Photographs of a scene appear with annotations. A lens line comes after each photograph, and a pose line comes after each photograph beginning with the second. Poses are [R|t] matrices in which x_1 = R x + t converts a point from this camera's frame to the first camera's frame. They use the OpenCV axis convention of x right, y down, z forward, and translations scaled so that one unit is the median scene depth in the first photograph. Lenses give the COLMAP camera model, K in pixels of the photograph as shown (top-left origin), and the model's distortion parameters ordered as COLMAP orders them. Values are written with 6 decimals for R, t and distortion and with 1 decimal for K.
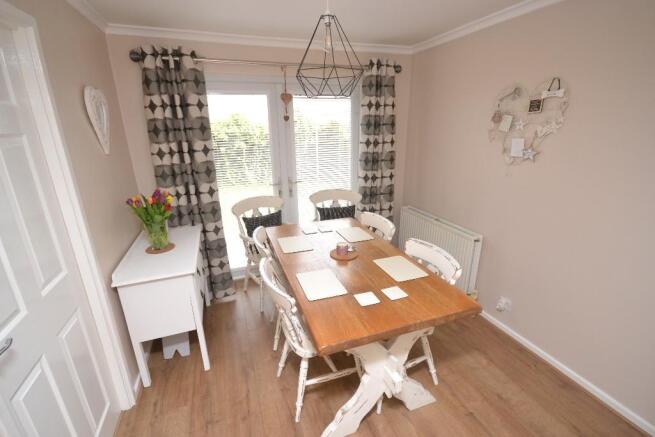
lens RADIAL K [[293.6, 0, 324.1], [0, 293.6, 217.6], [0, 0, 1]] dist [0.003999, -0.005441]
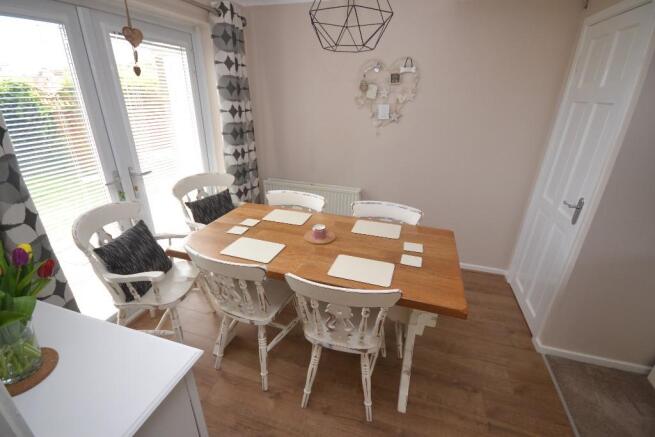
lens RADIAL K [[293.6, 0, 326.7], [0, 293.6, 219.0], [0, 0, 1]] dist [0.003999, -0.005441]
pose [[0.600386, -0.287108, 0.746395, -0.448576], [0.215070, 0.956915, 0.195089, -0.078359], [-0.770248, 0.043399, 0.636266, 0.324398]]
